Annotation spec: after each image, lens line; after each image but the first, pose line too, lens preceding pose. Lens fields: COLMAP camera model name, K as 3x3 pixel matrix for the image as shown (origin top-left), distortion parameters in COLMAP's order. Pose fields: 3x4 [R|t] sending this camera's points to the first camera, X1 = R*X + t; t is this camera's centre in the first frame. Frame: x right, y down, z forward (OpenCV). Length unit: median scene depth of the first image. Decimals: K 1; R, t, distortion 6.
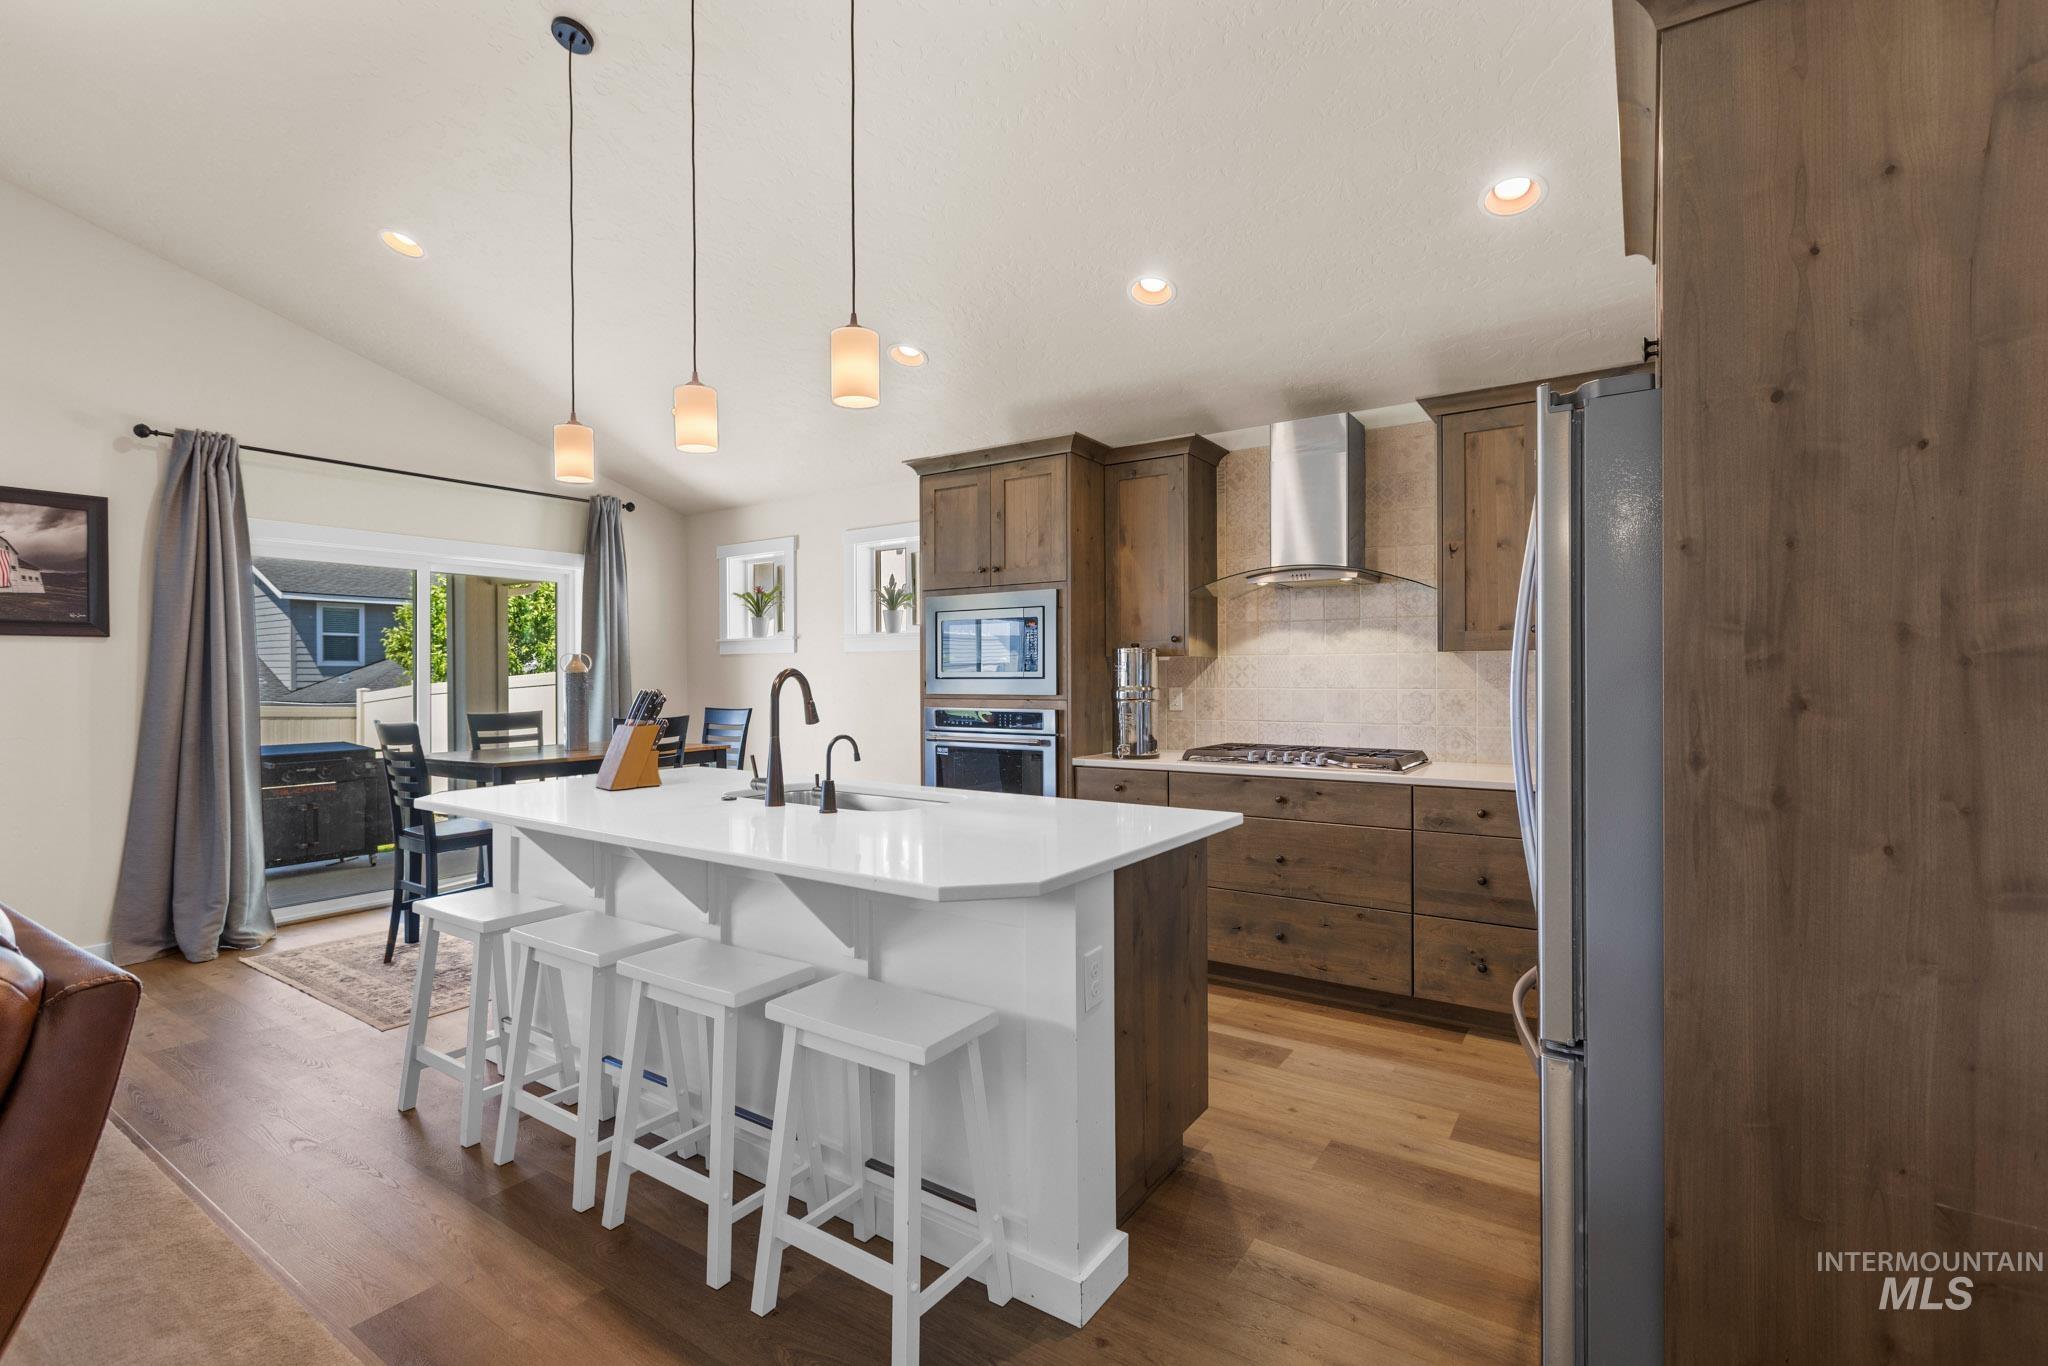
lens RADIAL K [[919.3, 0, 1028.9], [0, 919.3, 676.3], [0, 0, 1]] dist [-0.000184, 0.000322]
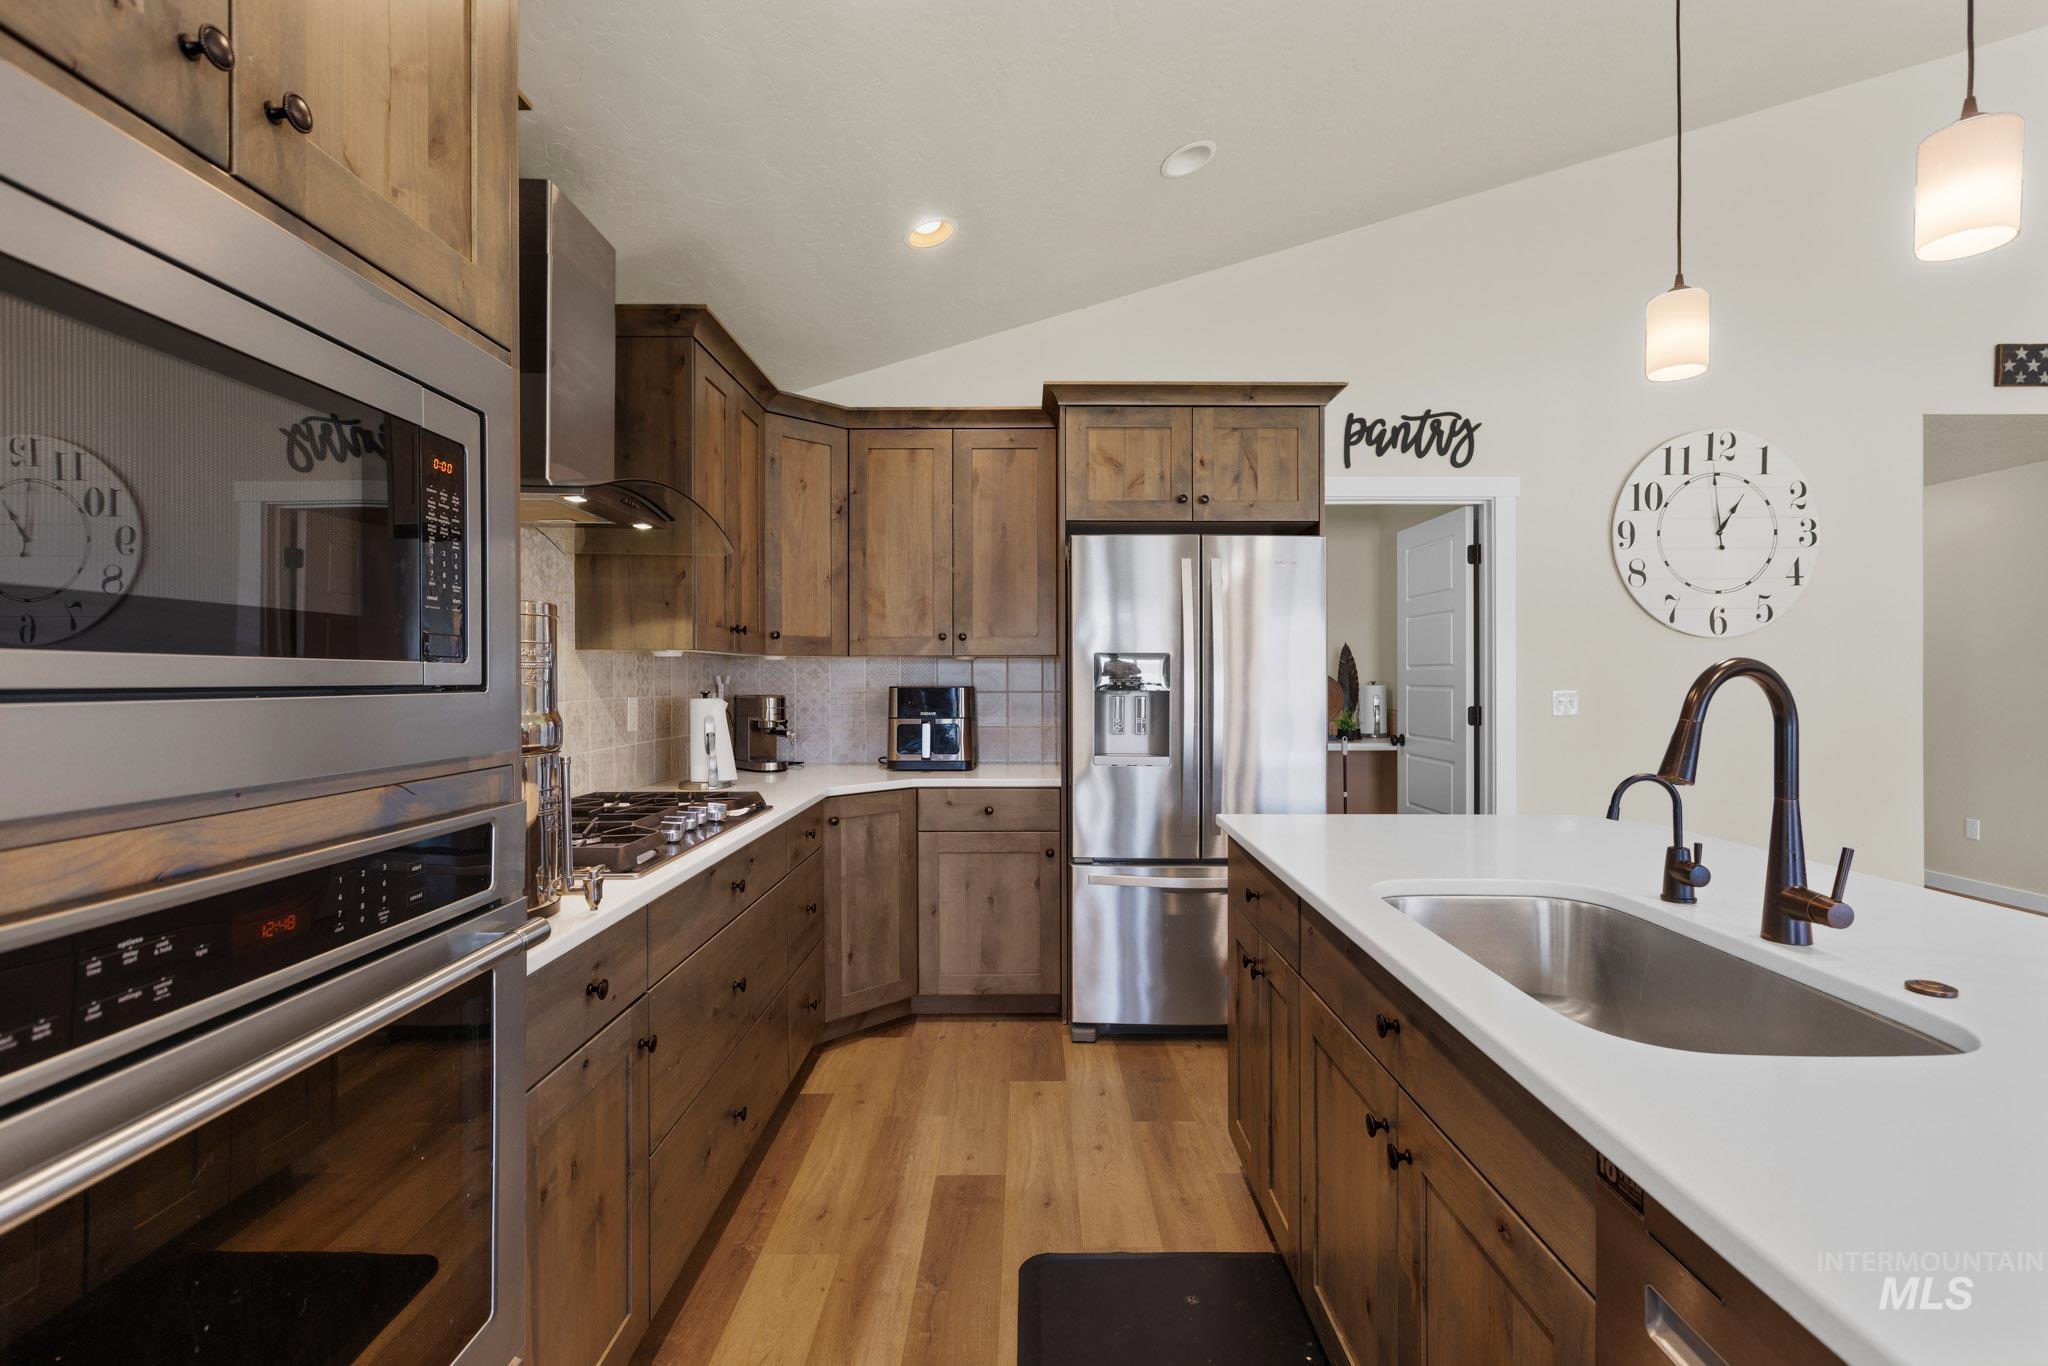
lens RADIAL K [[919.3, 0, 1028.9], [0, 919.3, 676.3], [0, 0, 1]] dist [-0.000184, 0.000322]
pose [[-0.564114, 0.009080, 0.825647, -0.286585], [0.006926, 0.999956, -0.006265, 0.001168], [-0.825668, 0.002184, -0.564153, 1.023008]]
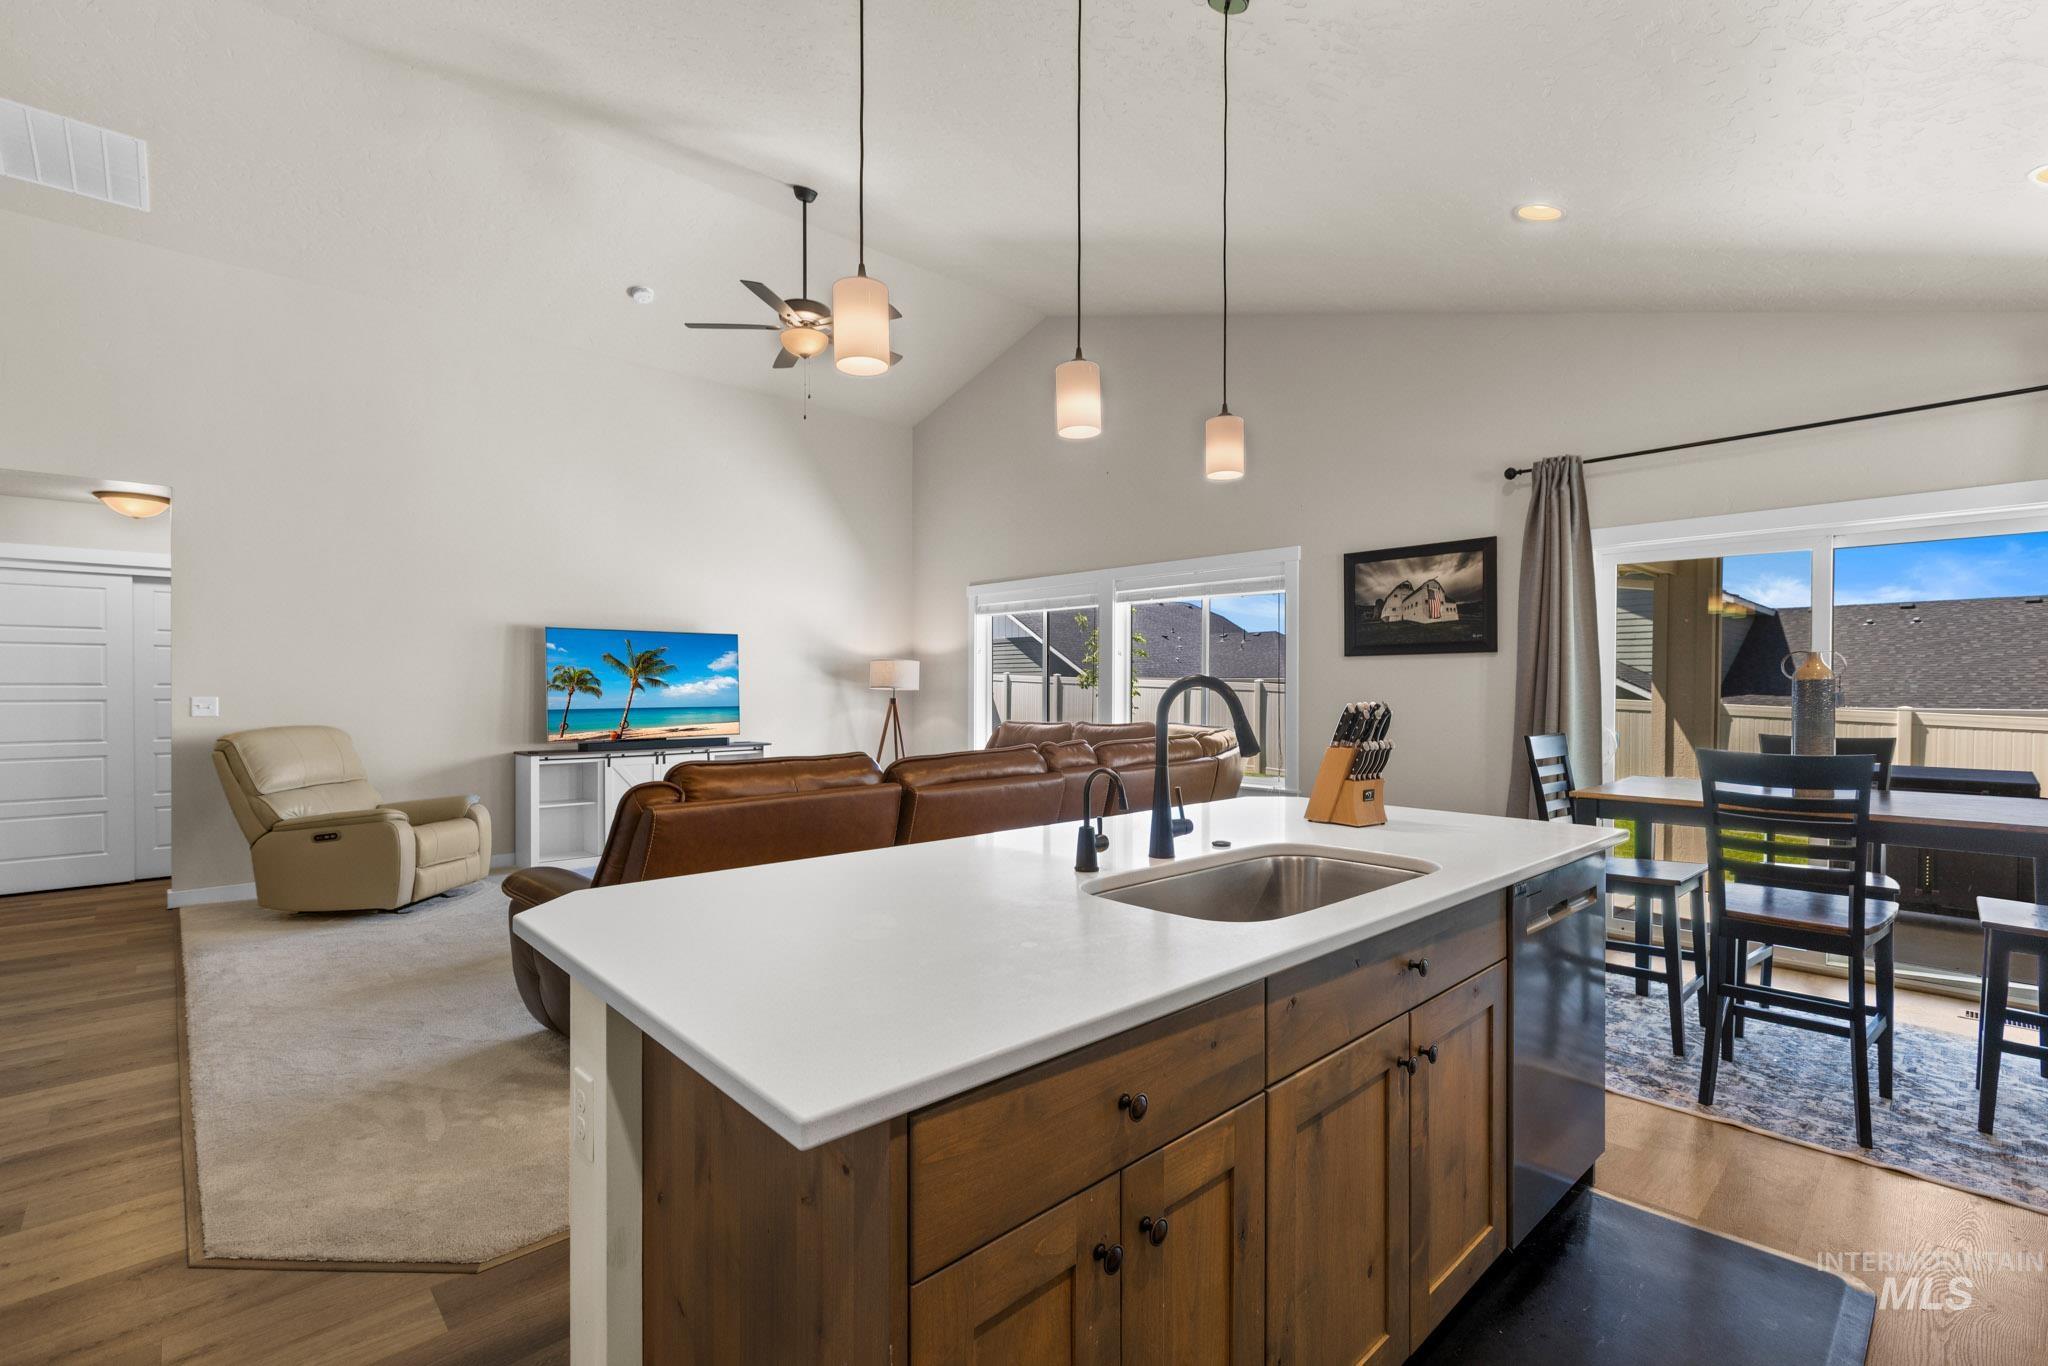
lens RADIAL K [[930.2, 0, 1041.1], [0, 930.2, 686.6], [0, 0, 1]] dist [-0.004178, -0.000299]
pose [[-0.213925, 0.004469, -0.976840, 0.315241], [-0.001013, 0.999988, 0.004796, -0.002280], [0.976850, 0.002016, -0.213918, 0.672762]]
